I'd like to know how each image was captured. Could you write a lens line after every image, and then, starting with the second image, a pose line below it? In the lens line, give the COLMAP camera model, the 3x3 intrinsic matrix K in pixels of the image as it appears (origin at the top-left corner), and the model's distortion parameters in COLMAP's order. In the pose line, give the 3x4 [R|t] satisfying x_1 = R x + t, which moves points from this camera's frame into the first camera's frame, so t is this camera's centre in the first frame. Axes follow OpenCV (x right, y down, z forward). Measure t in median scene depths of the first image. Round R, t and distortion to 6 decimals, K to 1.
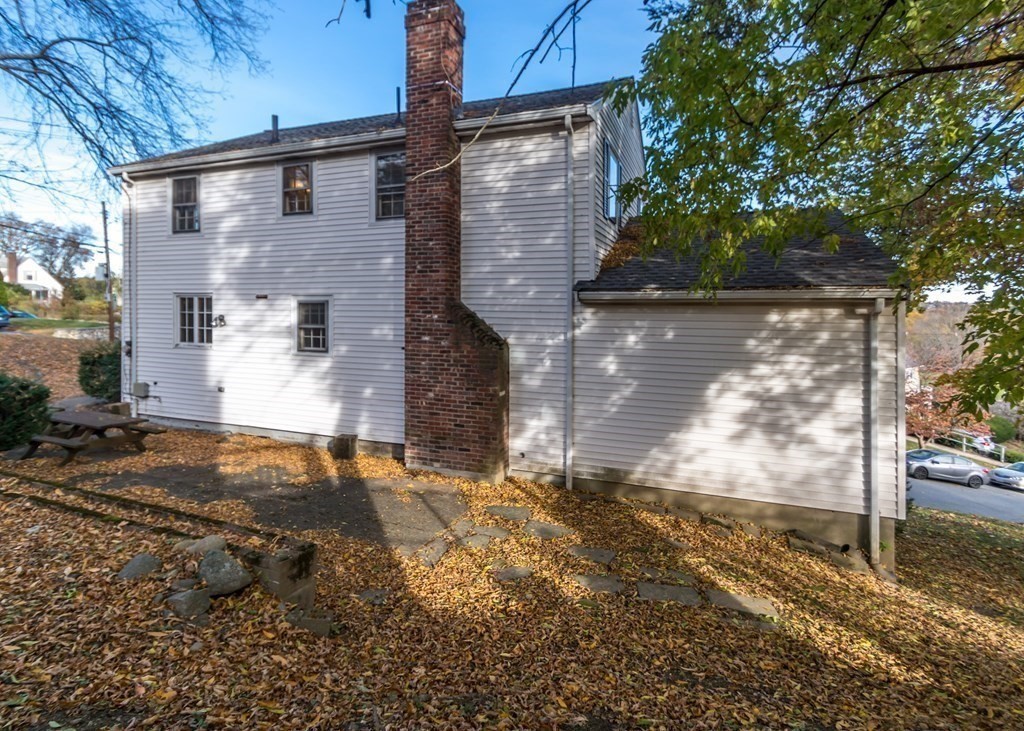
lens RADIAL K [[493.2, 0, 511.1], [0, 493.2, 319.4], [0, 0, 1]] dist [0.009783, -0.004347]
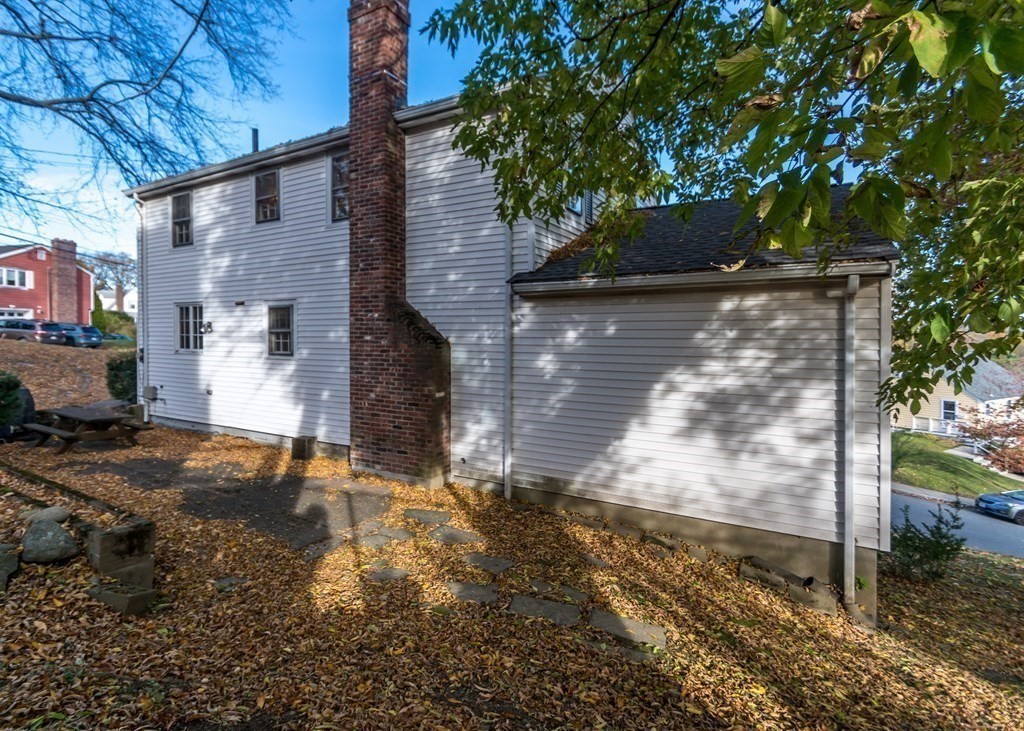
lens RADIAL K [[493.2, 0, 481.9], [0, 493.2, 349.5], [0, 0, 1]] dist [0.009783, -0.004347]
pose [[0.984616, -0.000288, -0.174731, 0.191573], [0.001859, 0.999959, 0.008825, 0.046049], [0.174721, -0.009014, 0.984577, 0.066537]]
